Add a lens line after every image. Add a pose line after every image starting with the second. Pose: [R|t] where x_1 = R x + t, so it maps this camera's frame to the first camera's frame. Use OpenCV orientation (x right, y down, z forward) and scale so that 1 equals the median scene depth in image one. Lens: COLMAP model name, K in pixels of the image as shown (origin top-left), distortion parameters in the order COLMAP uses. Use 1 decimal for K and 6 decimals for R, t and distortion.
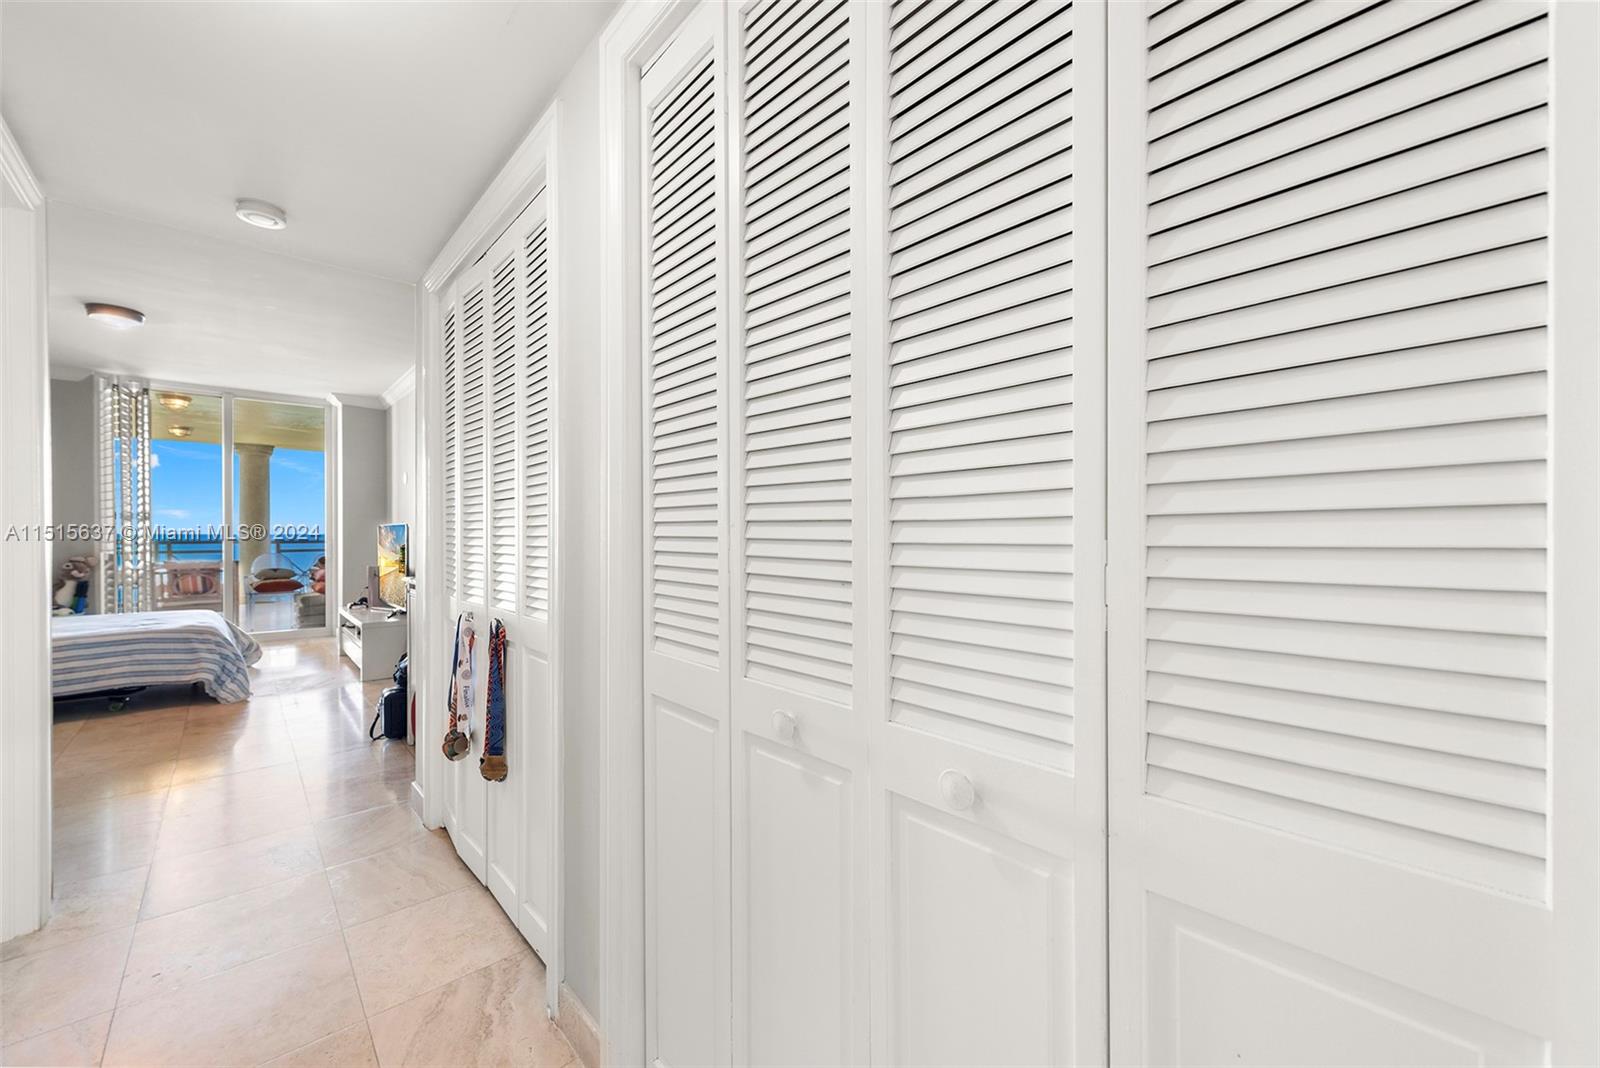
lens RADIAL K [[626.9, 0, 790.9], [0, 626.9, 528.8], [0, 0, 1]] dist [0.017202, -0.001157]
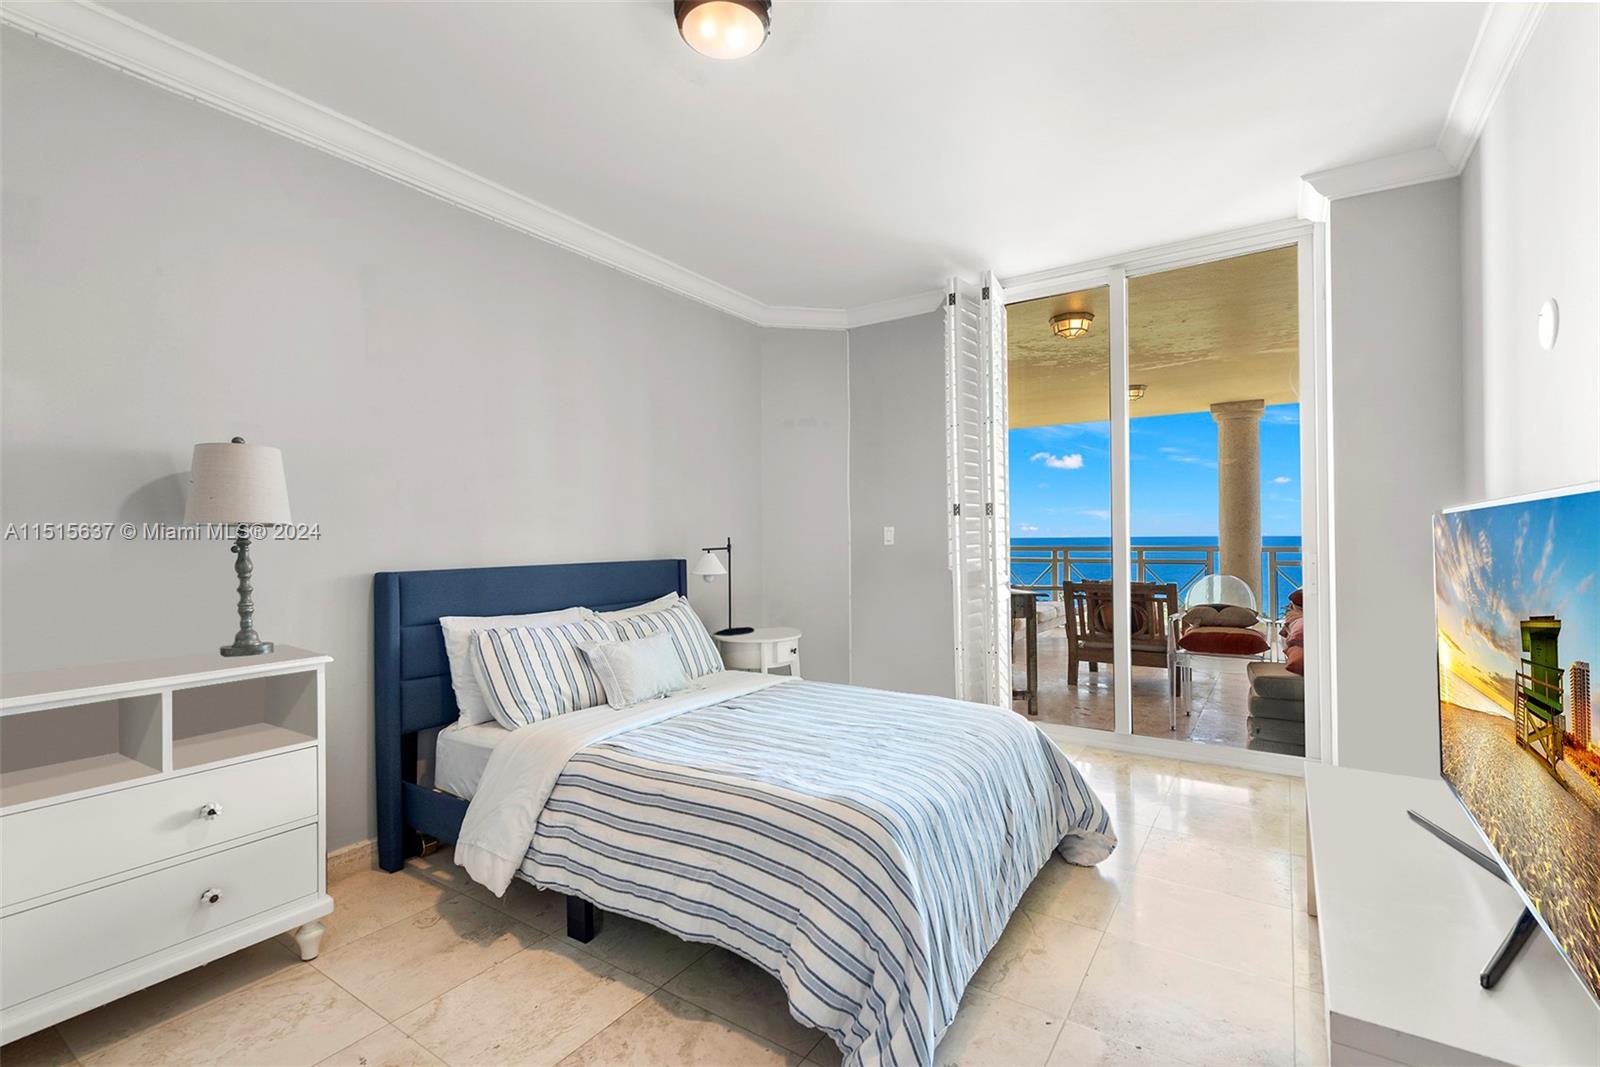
lens RADIAL K [[739.5, 0, 802.3], [0, 739.5, 519.2], [0, 0, 1]] dist [0.013966, -0.001873]
pose [[0.273295, -0.016738, -0.961785, -0.429112], [0.002301, 0.999857, -0.016747, 0.001354], [0.961927, 0.002364, 0.273295, 0.677425]]
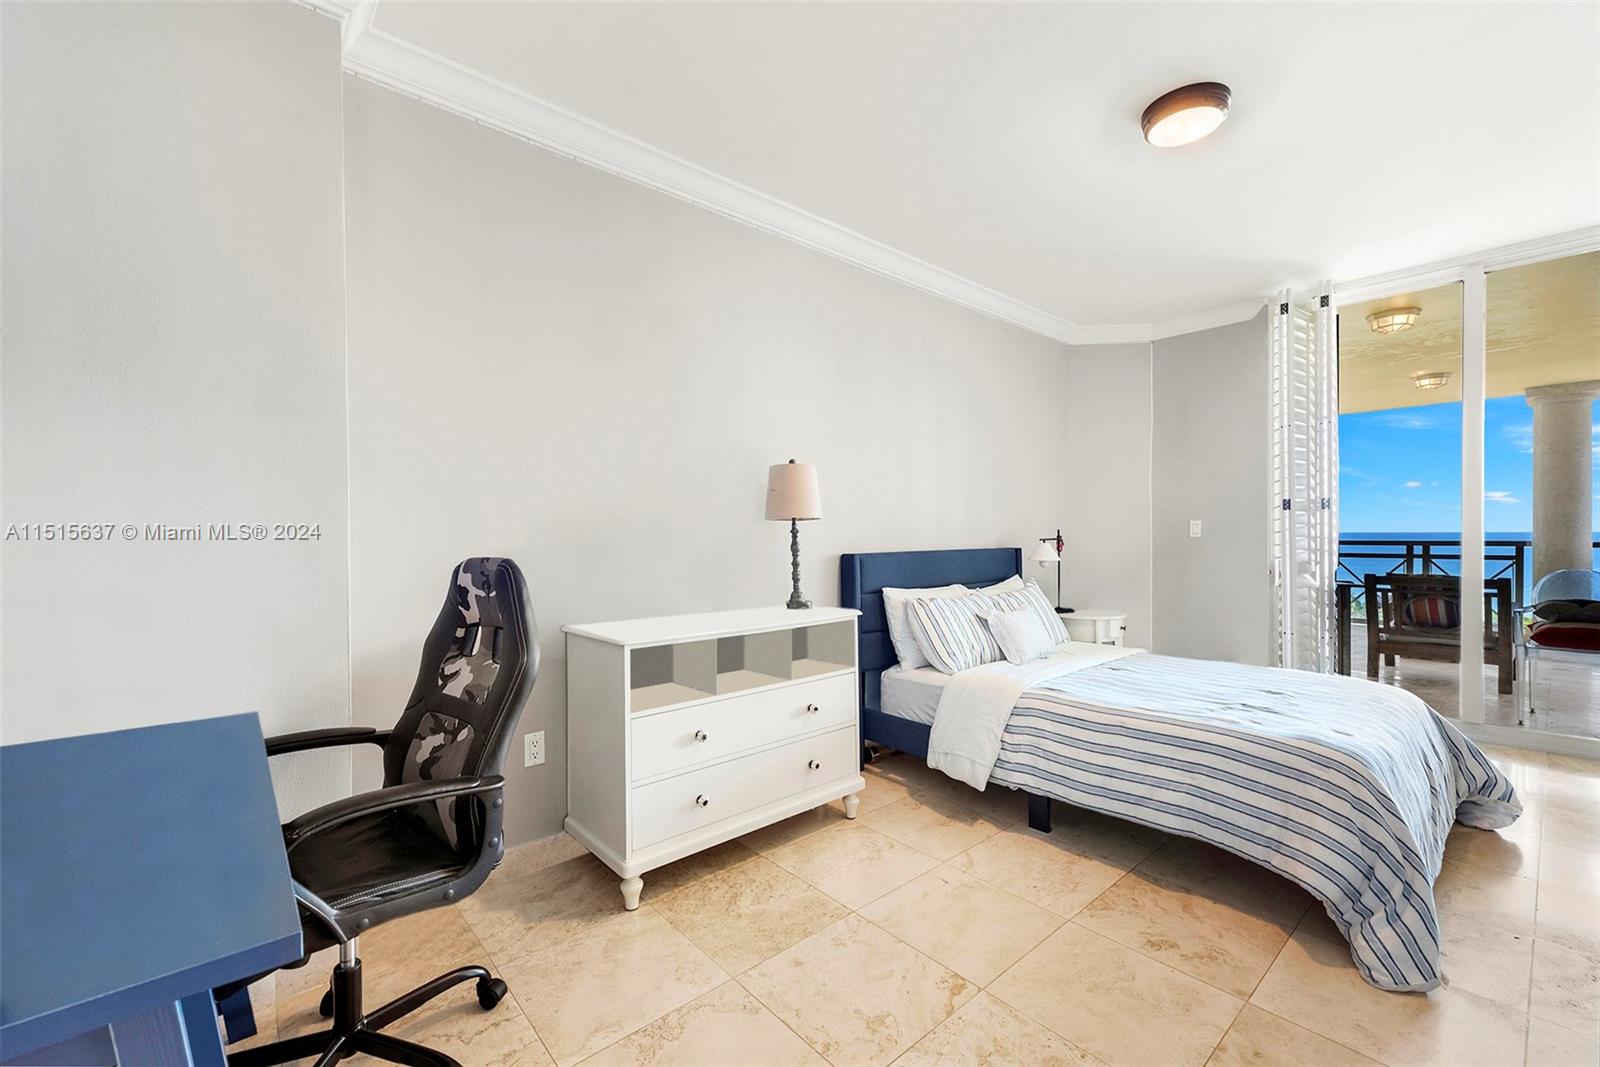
lens RADIAL K [[681.1, 0, 792.2], [0, 681.1, 529.7], [0, 0, 1]] dist [0.008916, -0.001049]
pose [[0.008253, 0.006507, -0.999945, -0.365611], [0.000550, 0.999979, 0.006512, 0.001922], [0.999966, -0.000603, 0.008249, 0.495286]]
